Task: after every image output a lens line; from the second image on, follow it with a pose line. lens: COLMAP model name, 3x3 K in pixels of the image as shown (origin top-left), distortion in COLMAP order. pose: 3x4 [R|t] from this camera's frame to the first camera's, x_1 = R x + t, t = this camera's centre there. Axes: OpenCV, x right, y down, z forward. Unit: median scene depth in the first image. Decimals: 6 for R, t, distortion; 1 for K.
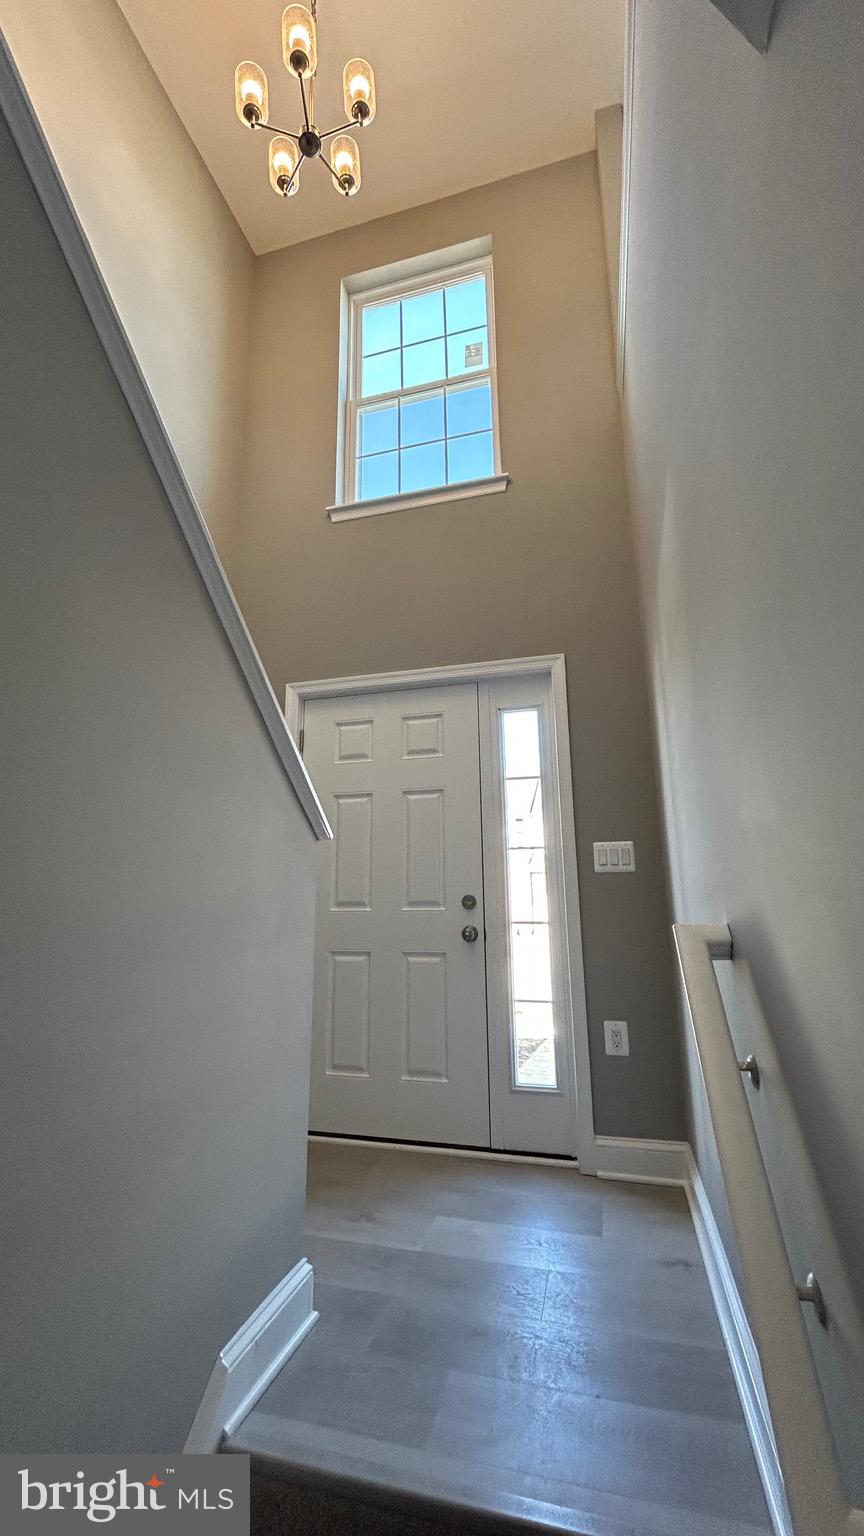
lens RADIAL K [[619.6, 0, 430.3], [0, 619.6, 764.6], [0, 0, 1]] dist [0.002466, -0.000190]
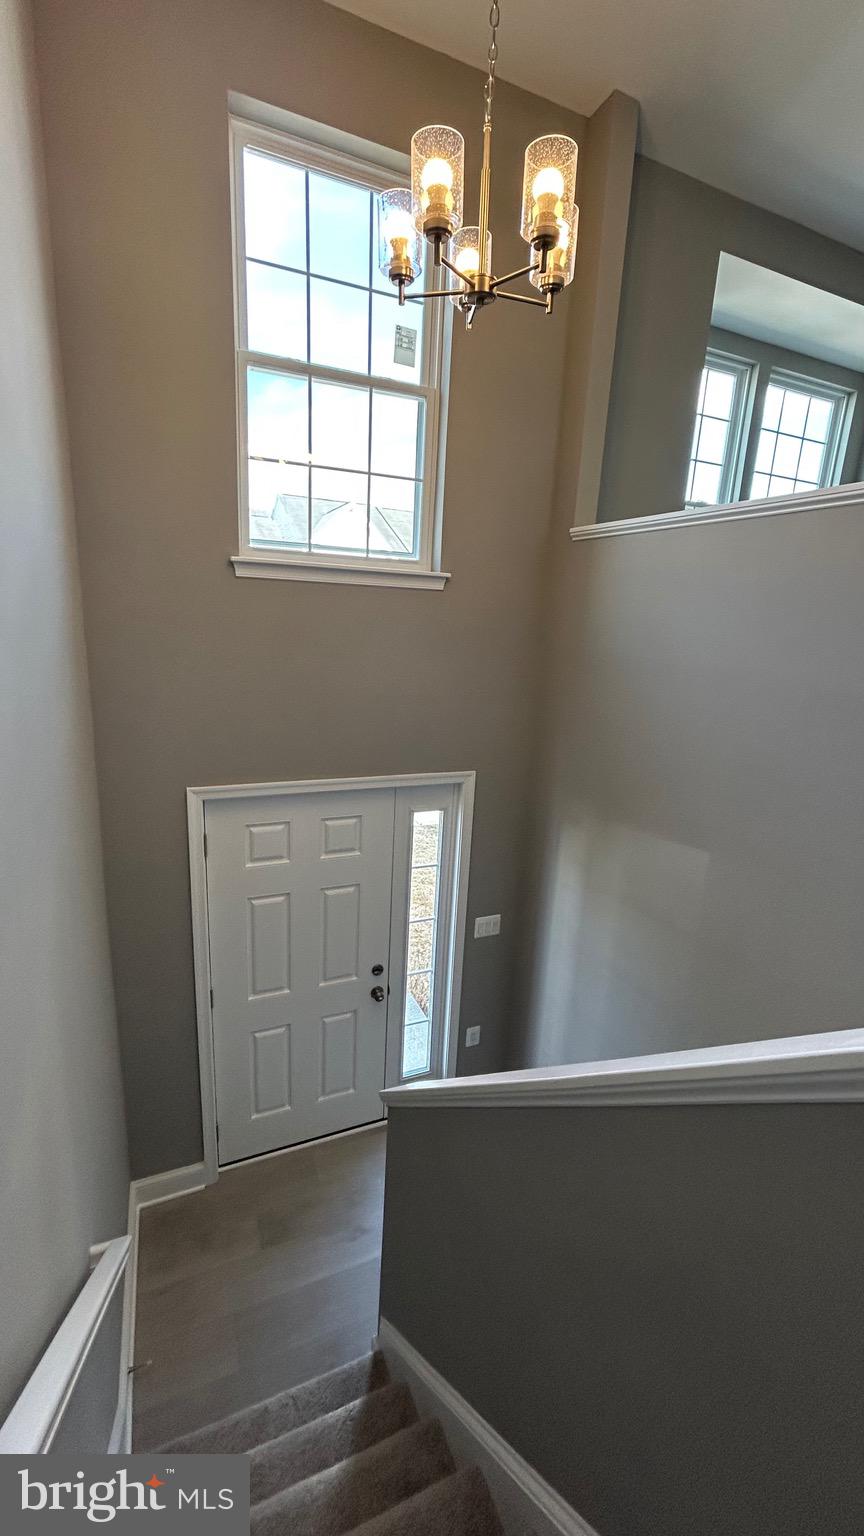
lens RADIAL K [[617.8, 0, 432.0], [0, 617.8, 768.0], [0, 0, 1]] dist [-0.000782, -0.000015]
pose [[0.785967, -0.103243, 0.609588, -0.533384], [-0.188935, 0.898688, 0.395808, -0.613342], [-0.588694, -0.426264, 0.686832, 0.267485]]
